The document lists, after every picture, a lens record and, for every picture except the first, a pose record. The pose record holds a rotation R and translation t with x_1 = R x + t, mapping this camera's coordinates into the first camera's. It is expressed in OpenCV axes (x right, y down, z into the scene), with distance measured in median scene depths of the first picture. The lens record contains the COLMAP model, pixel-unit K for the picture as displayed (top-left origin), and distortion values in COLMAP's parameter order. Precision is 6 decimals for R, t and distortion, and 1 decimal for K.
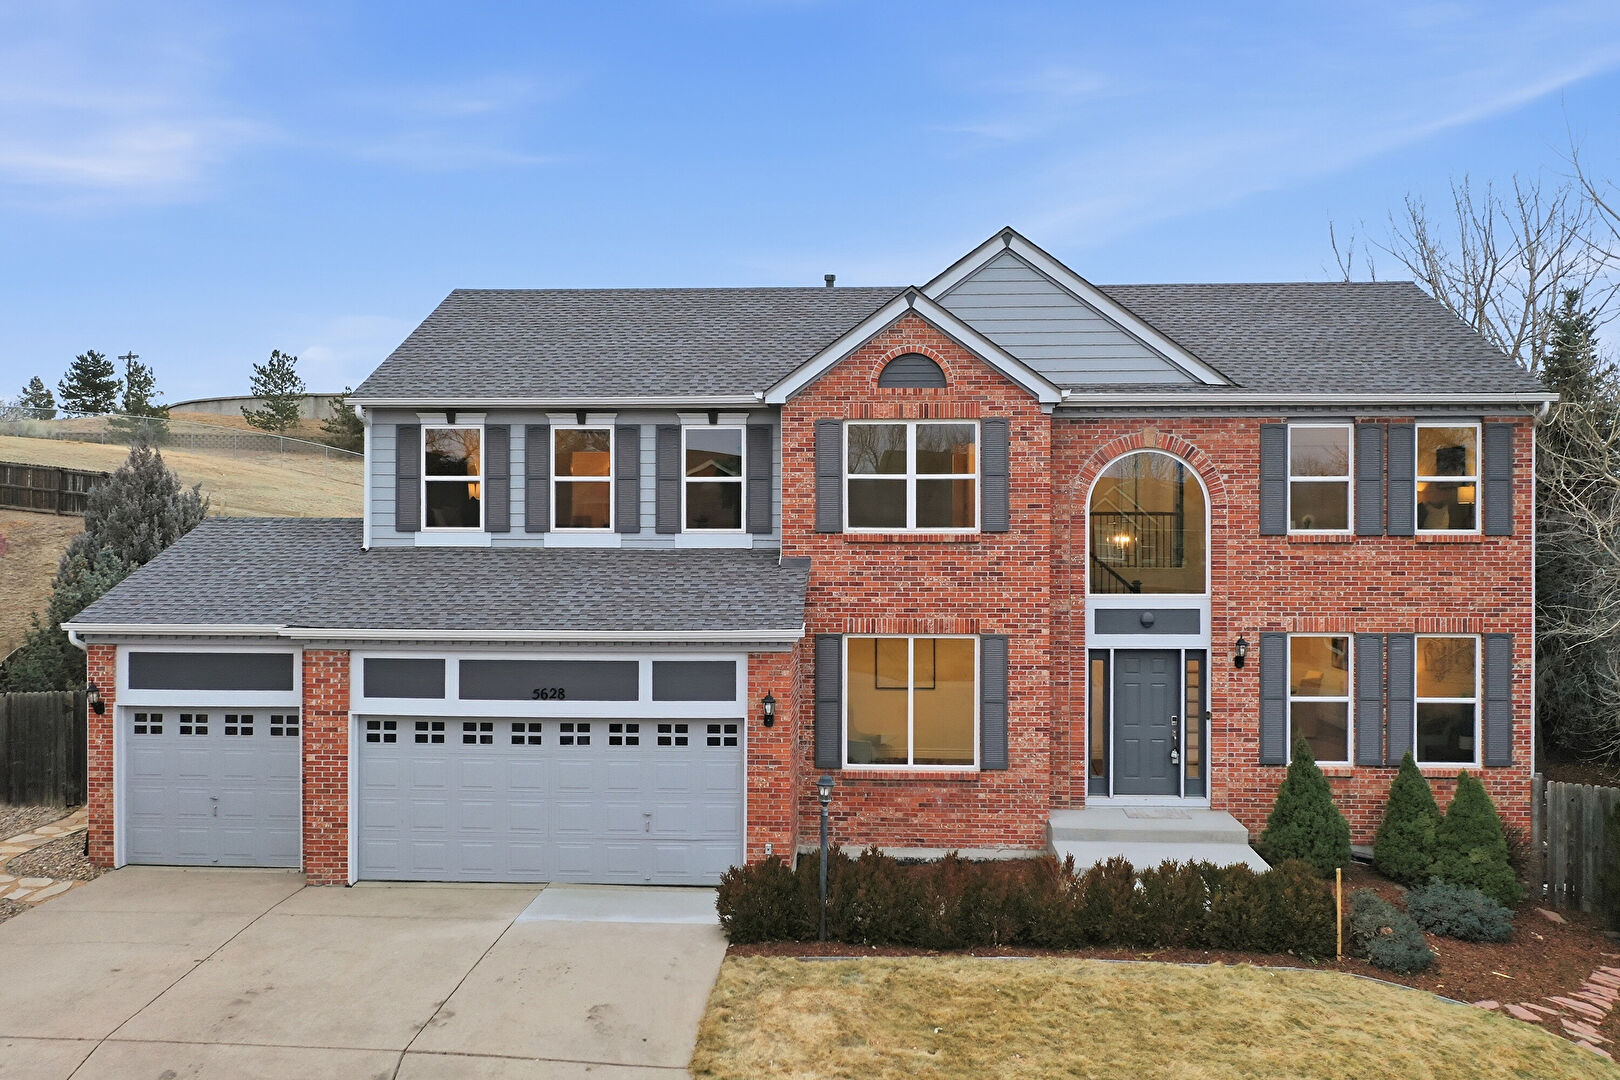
lens RADIAL K [[1337.4, 0, 810.0], [0, 1337.4, 540.0], [0, 0, 1]] dist [-0.000685, -0.000989]
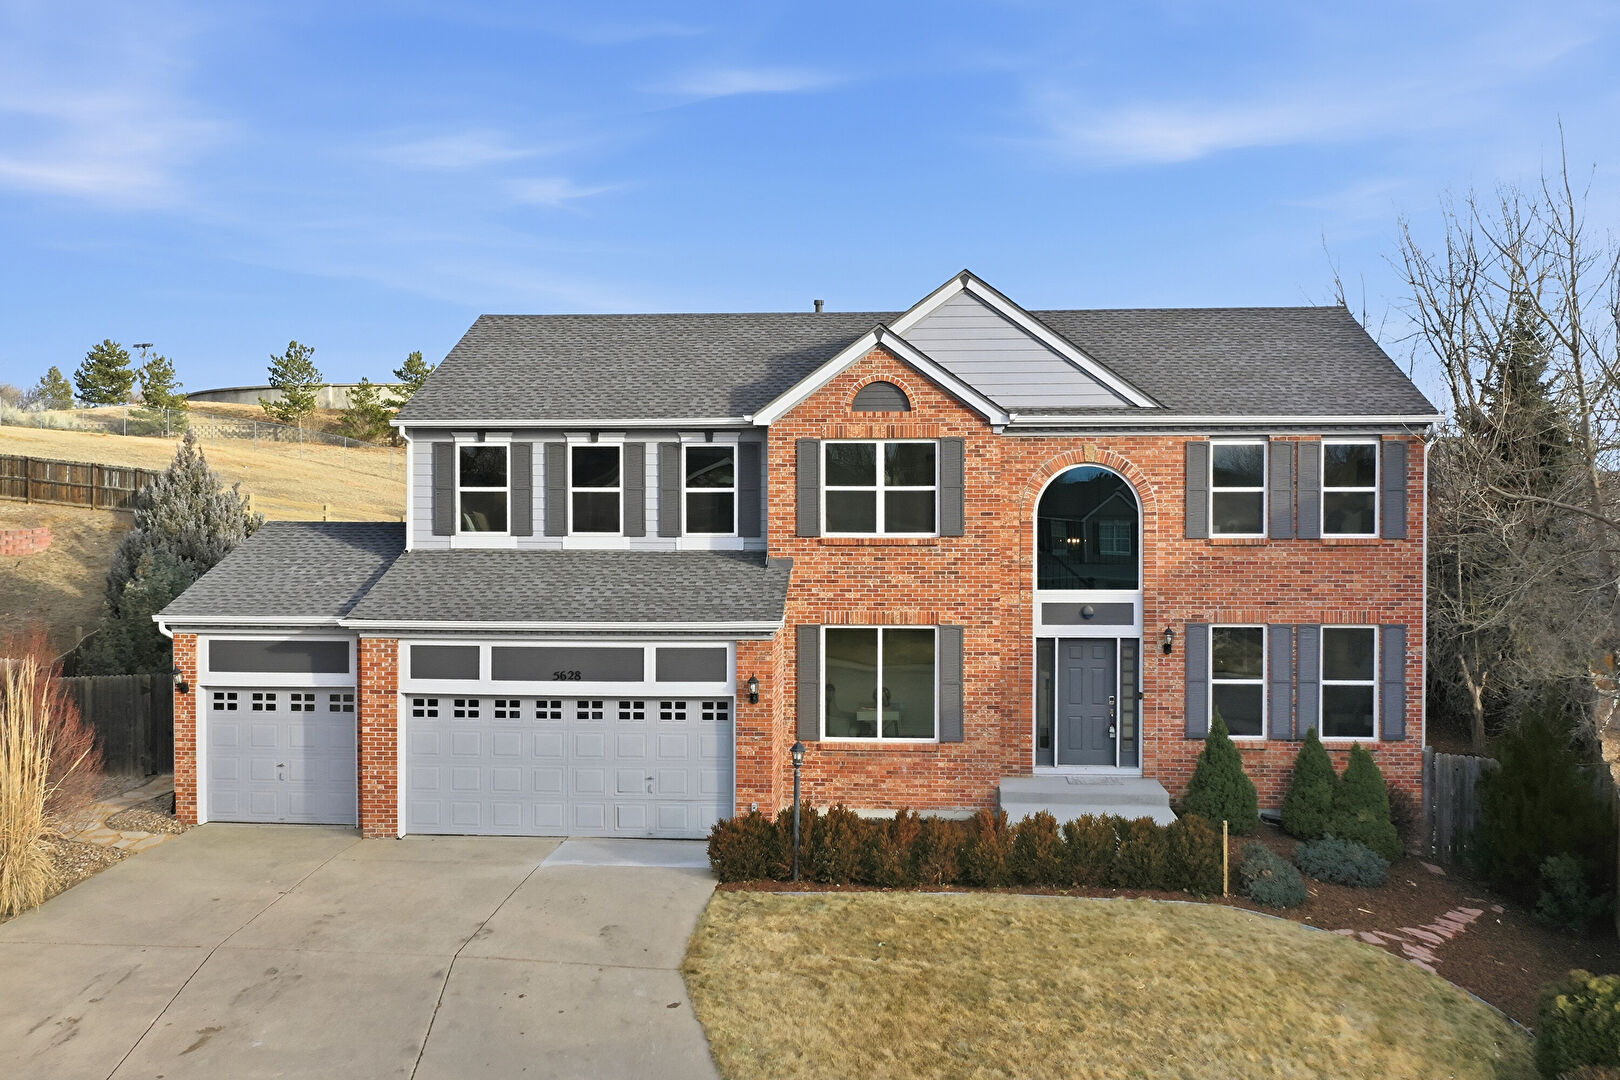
lens RADIAL K [[1384.7, 0, 810.0], [0, 1384.7, 540.0], [0, 0, 1]] dist [0.002378, -0.000130]
pose [[0.999855, -0.000776, -0.017006, 0.035679], [0.000948, 0.999948, 0.010107, -0.015022], [0.016997, -0.010121, 0.999804, -0.196312]]
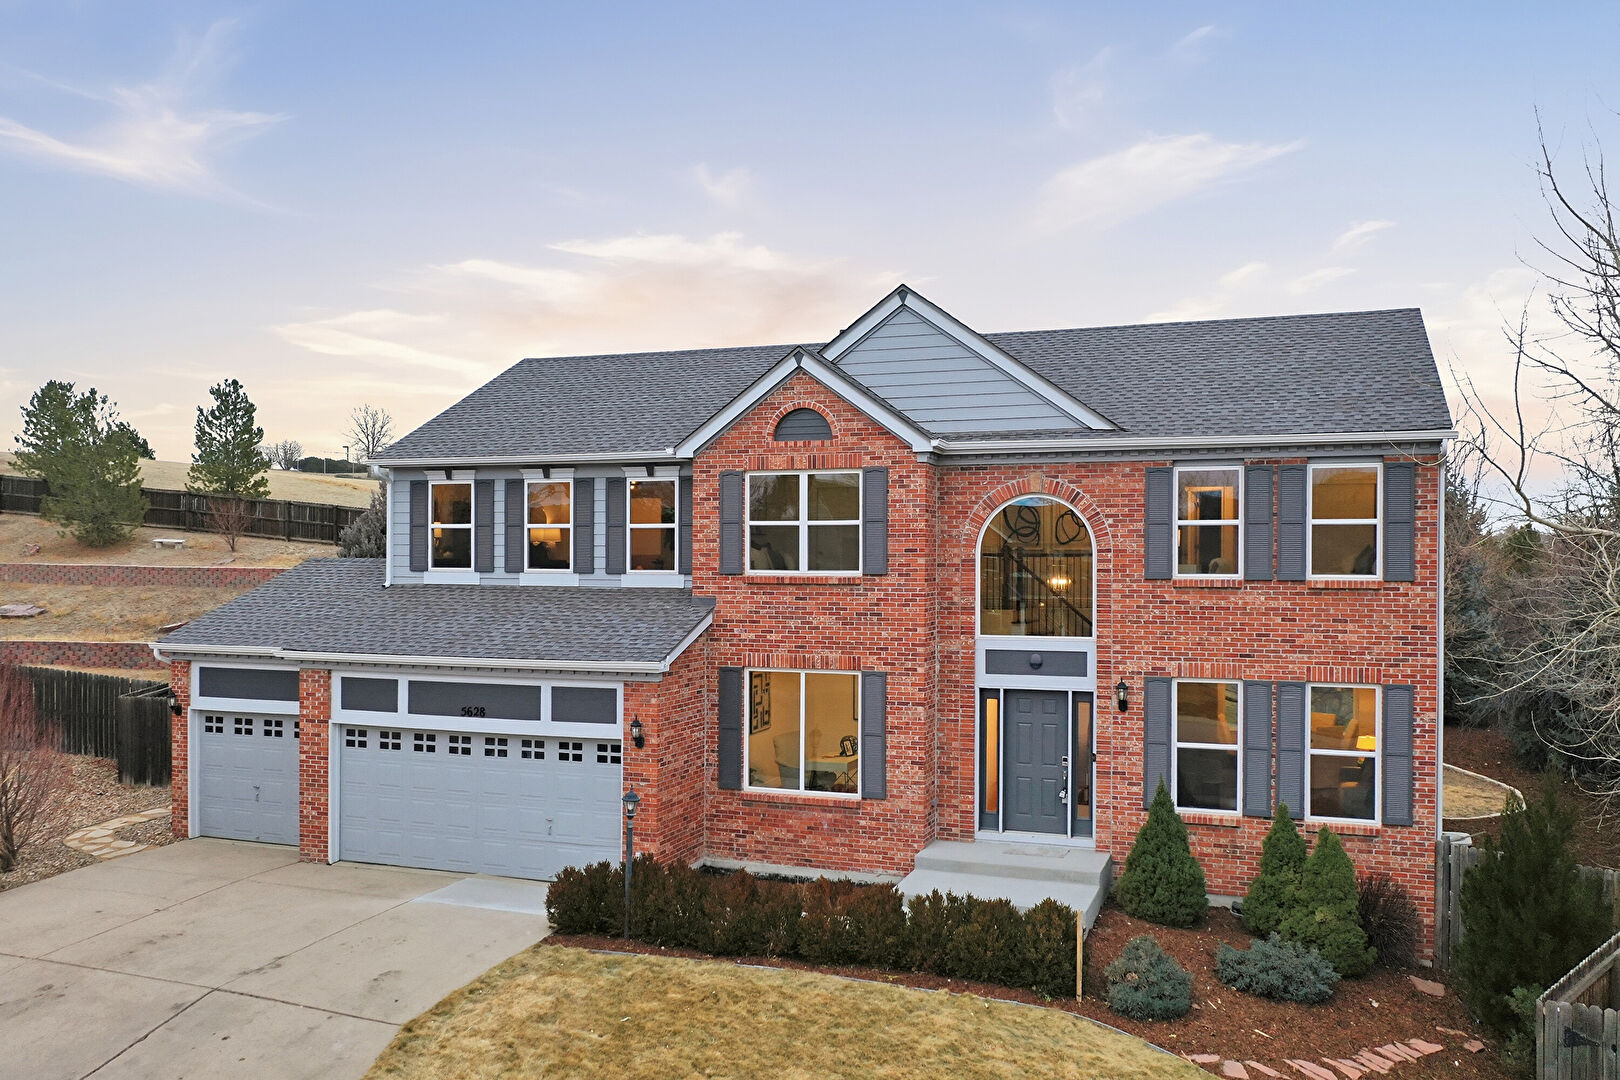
lens RADIAL K [[1315.2, 0, 810.9], [0, 1315.2, 576.9], [0, 0, 1]] dist [-0.000932, 0.001332]
pose [[0.955953, 0.005923, -0.293459, 0.394678], [-0.004458, 0.999974, 0.005660, -0.010034], [0.293485, -0.004102, 0.955955, -0.011408]]
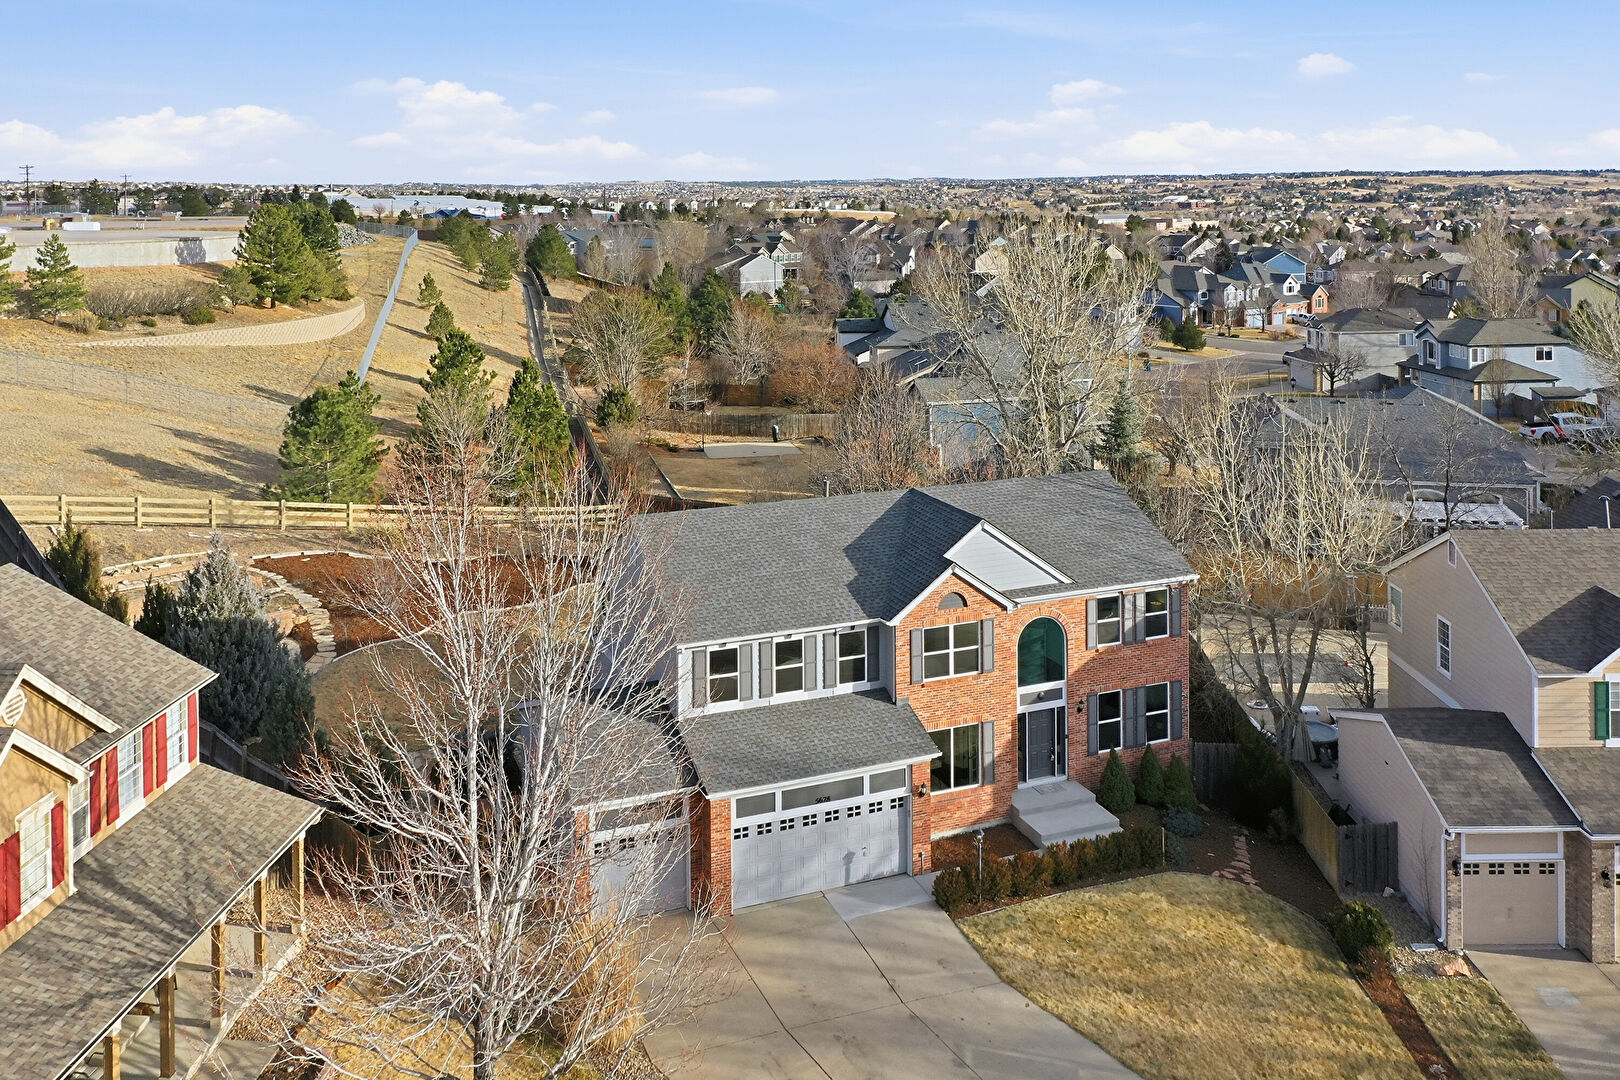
lens RADIAL K [[1363.1, 0, 812.1], [0, 1363.1, 249.8], [0, 0, 1]] dist [0.006681, -0.002609]
pose [[0.905356, -0.022601, 0.424051, -1.001044], [0.013113, 0.999594, 0.025278, -0.724267], [-0.424450, -0.017325, 0.905286, -0.805138]]
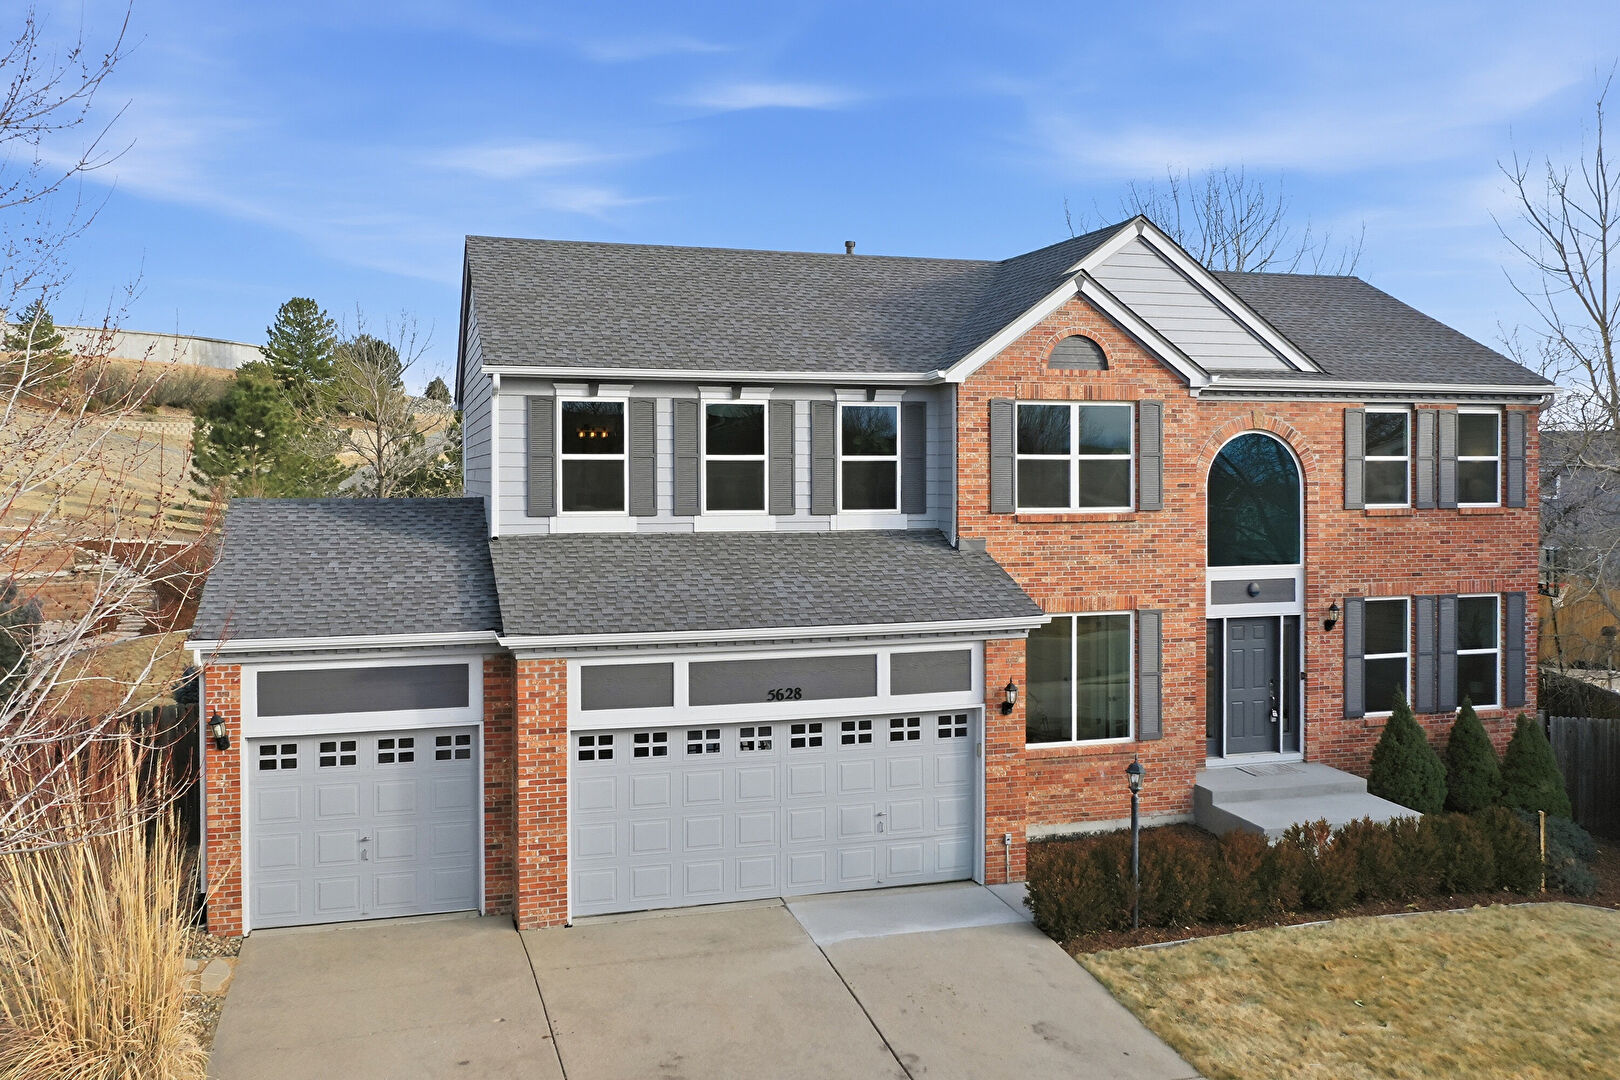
lens RADIAL K [[1344.4, 0, 809.6], [0, 1344.4, 490.4], [0, 0, 1]] dist [-0.001115, -0.001132]
pose [[0.942731, -0.008497, 0.333447, -0.455675], [0.006180, 0.999949, 0.008010, -0.031632], [-0.333498, -0.005490, 0.942735, 0.106959]]
